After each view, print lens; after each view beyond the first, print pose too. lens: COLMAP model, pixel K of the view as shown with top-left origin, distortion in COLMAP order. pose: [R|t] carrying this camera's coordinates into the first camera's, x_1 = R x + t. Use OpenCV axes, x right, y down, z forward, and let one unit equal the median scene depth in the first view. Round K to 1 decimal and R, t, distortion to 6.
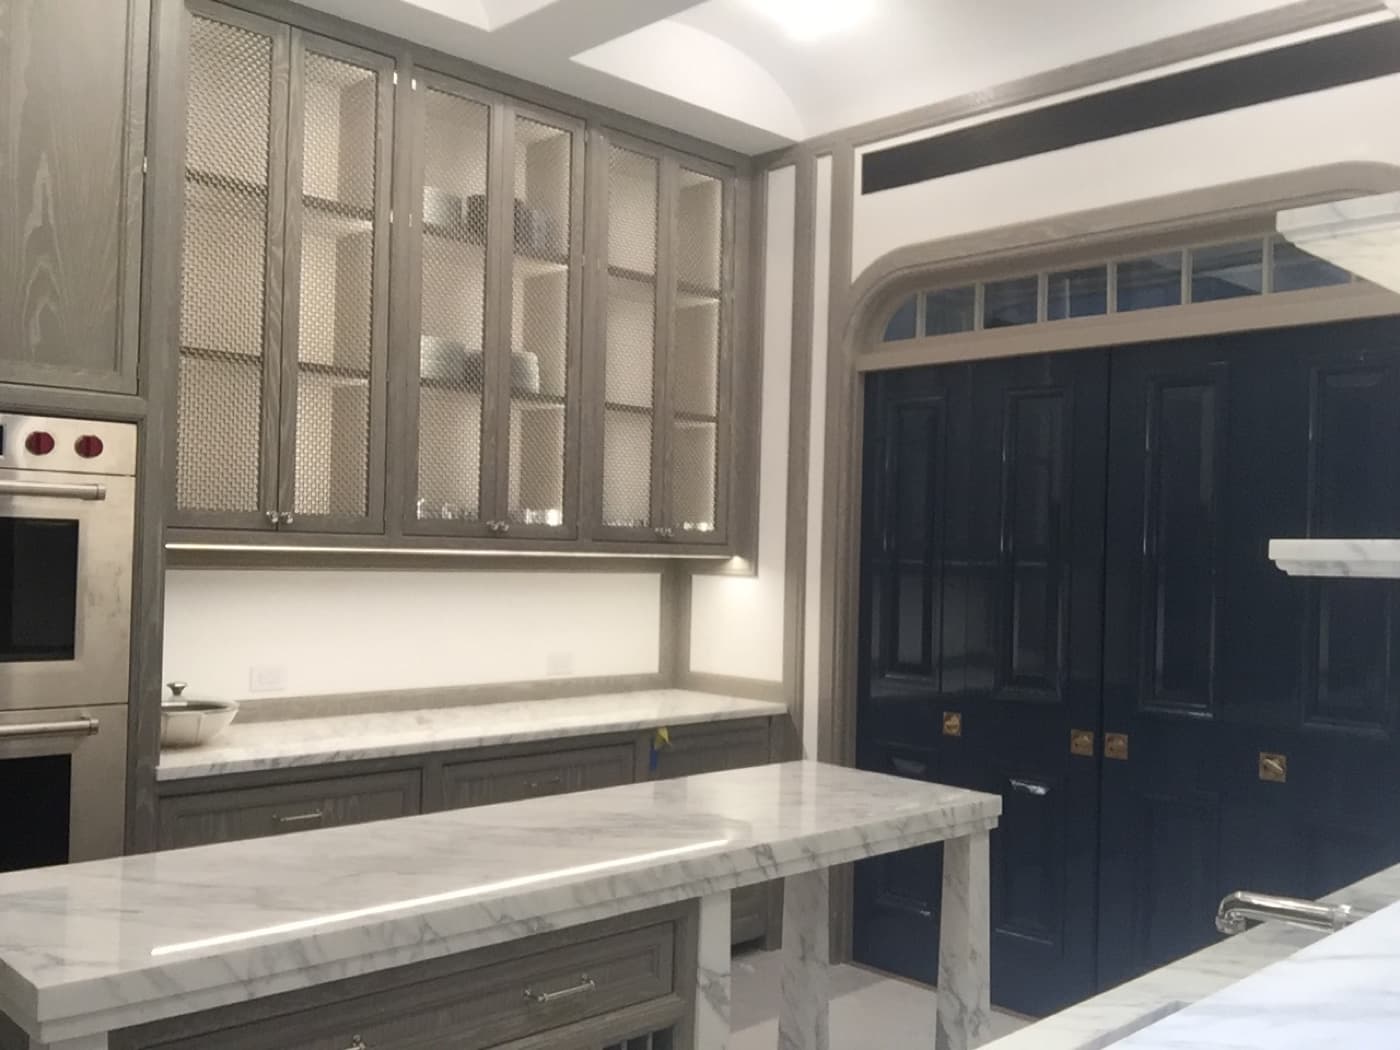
lens RADIAL K [[1293.1, 0, 702.2], [0, 1293.1, 538.5], [0, 0, 1]] dist [0.099263, -0.213490]
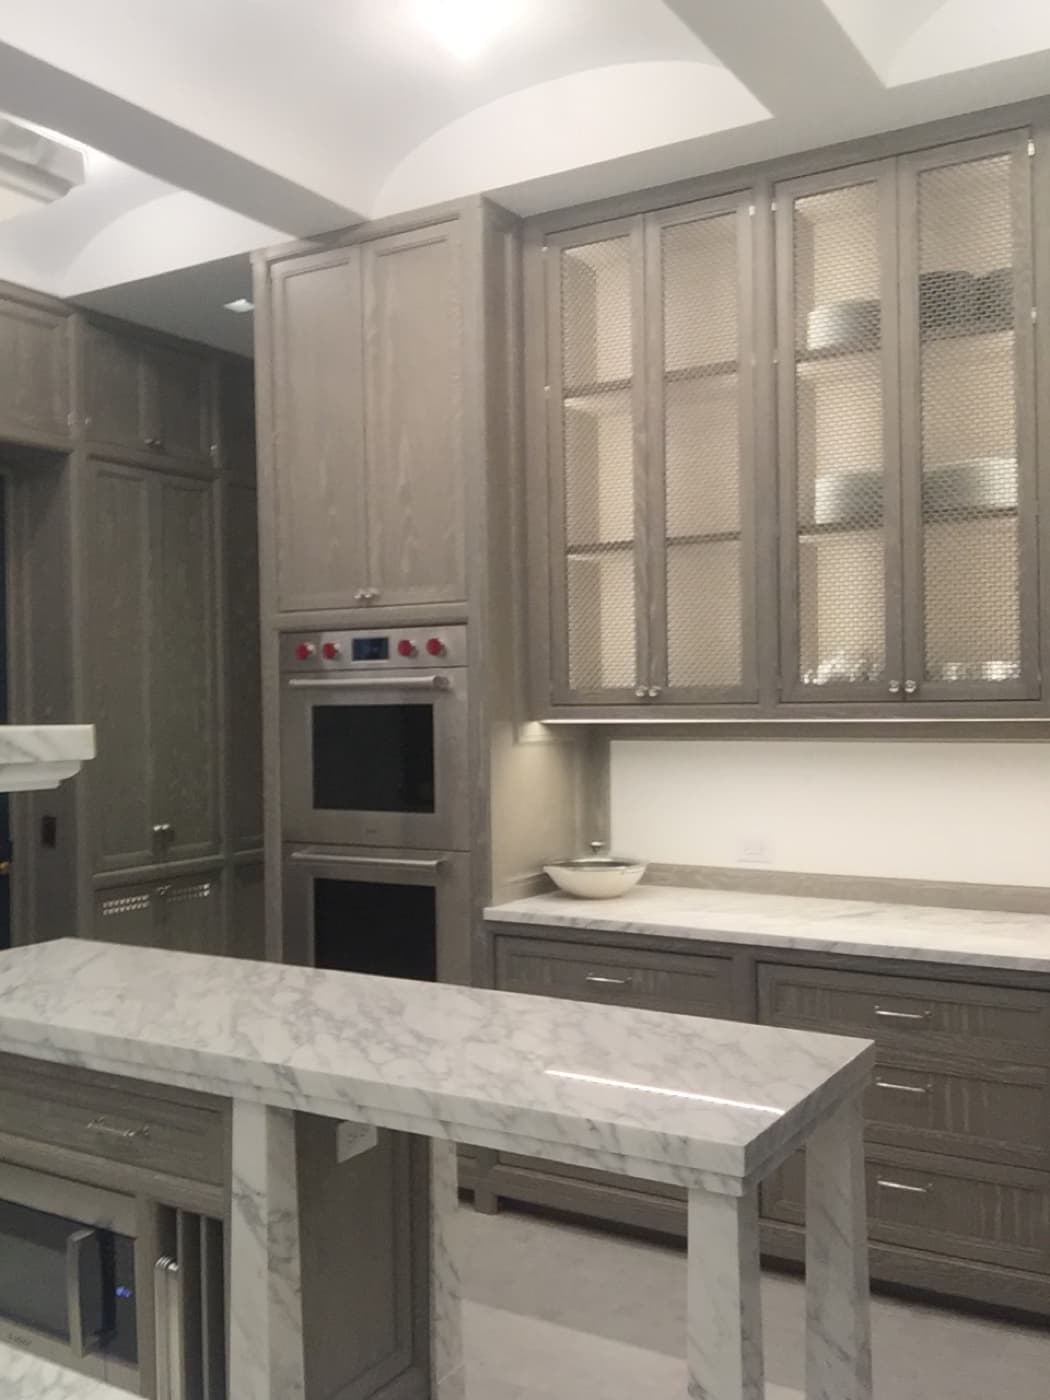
lens RADIAL K [[1293.1, 0, 541.0], [0, 1293.1, 700.2], [0, 0, 1]] dist [0.099263, -0.213490]
pose [[0.257419, -0.026949, -0.965924, 0.608580], [0.032058, 0.999299, -0.019336, 0.007464], [0.965768, -0.025988, 0.258102, 0.607461]]
